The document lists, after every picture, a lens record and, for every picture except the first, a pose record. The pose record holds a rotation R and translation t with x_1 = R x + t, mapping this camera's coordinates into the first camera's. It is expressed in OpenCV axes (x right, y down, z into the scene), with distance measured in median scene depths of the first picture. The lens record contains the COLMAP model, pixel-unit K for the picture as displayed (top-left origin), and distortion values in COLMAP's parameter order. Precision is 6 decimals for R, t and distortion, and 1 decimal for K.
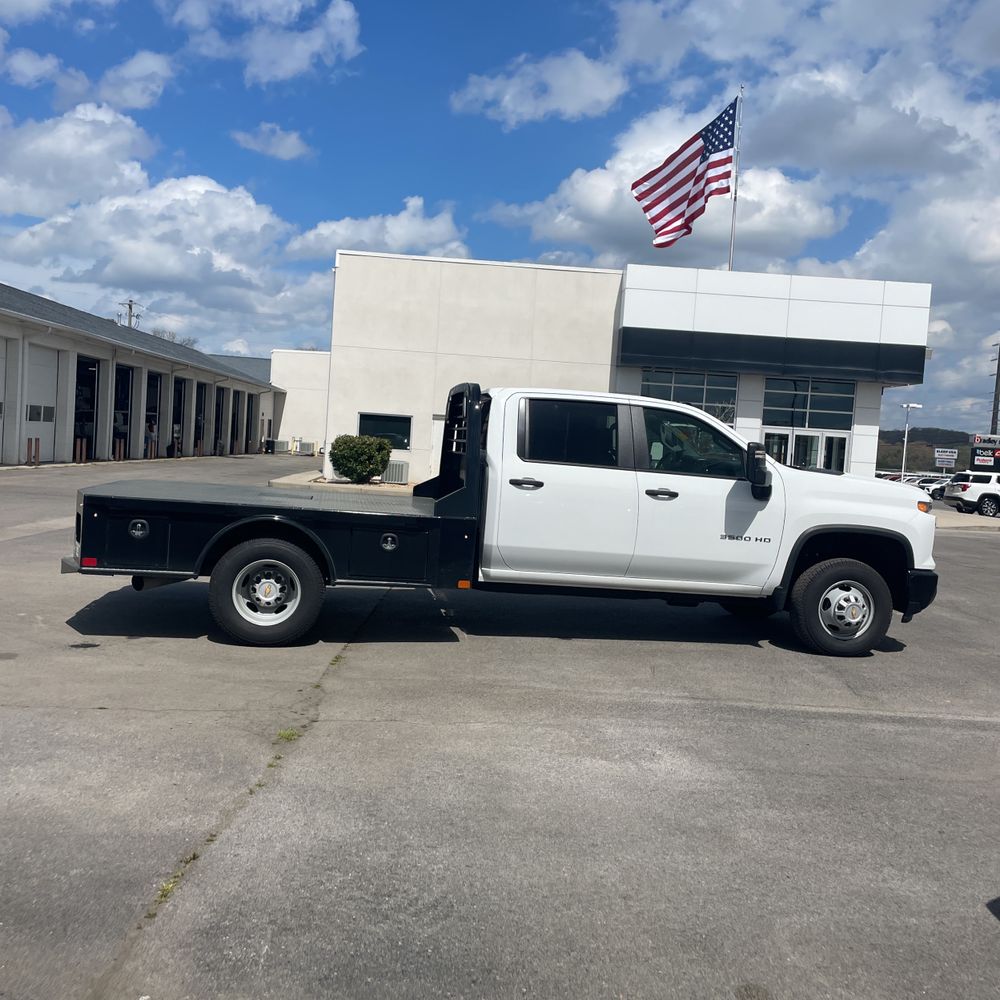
lens RADIAL K [[998.0, 0, 494.3], [0, 998.0, 506.3], [0, 0, 1]] dist [0.105098, -0.157554]
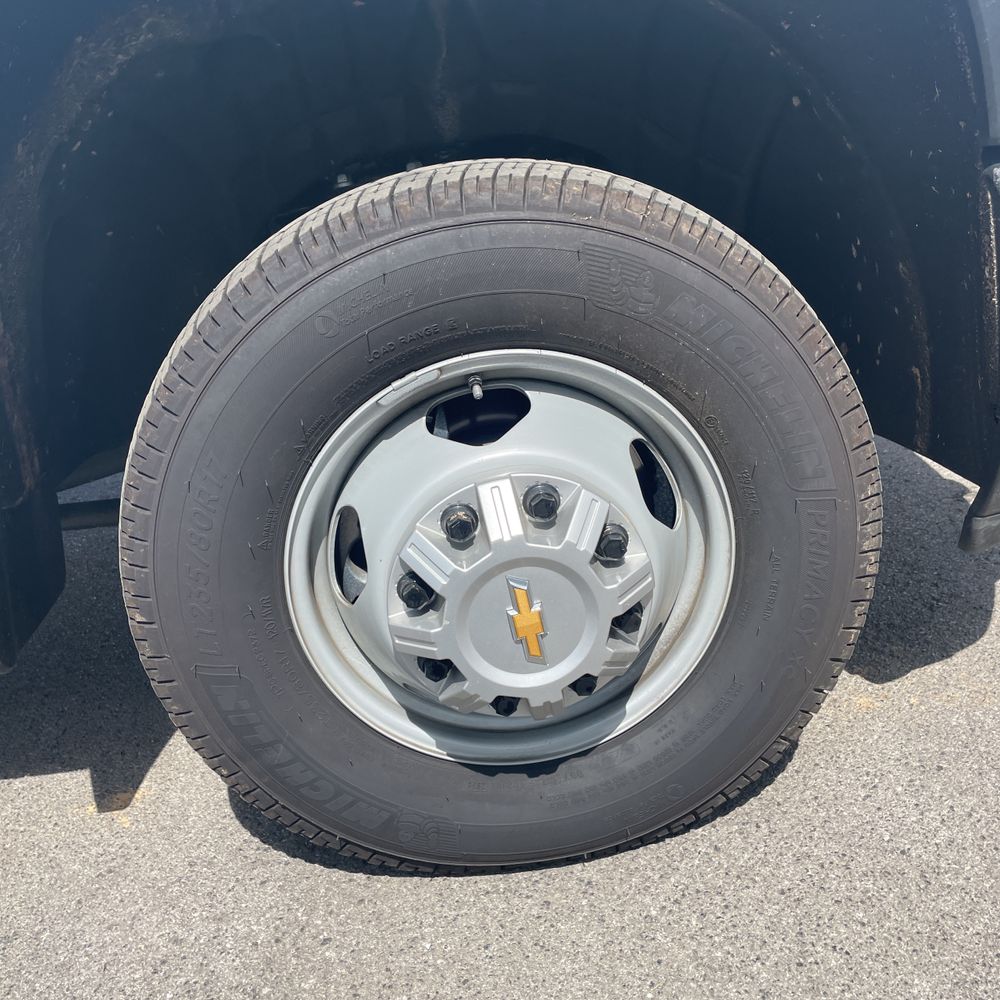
lens RADIAL K [[998.0, 0, 494.3], [0, 998.0, 506.3], [0, 0, 1]] dist [0.105098, -0.157554]
pose [[0.982377, -0.135962, -0.128258, 0.348377], [0.168446, 0.941388, 0.292257, 0.053692], [0.081004, -0.308711, 0.947700, 0.840628]]
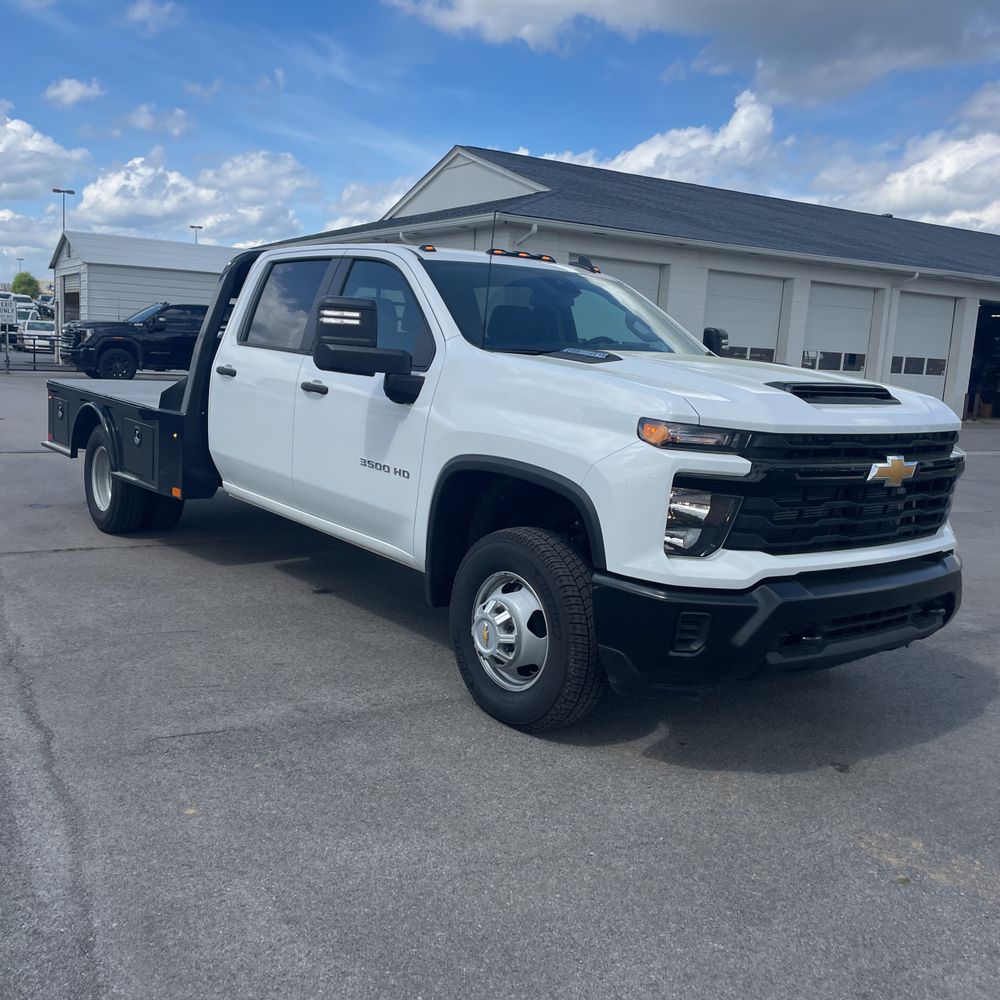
lens RADIAL K [[998.0, 0, 494.3], [0, 998.0, 506.3], [0, 0, 1]] dist [0.105098, -0.157554]
pose [[0.478518, 0.102080, -0.872124, 0.735003], [-0.079480, 0.994178, 0.072757, 0.006285], [0.874473, 0.034501, 0.483845, 0.721703]]
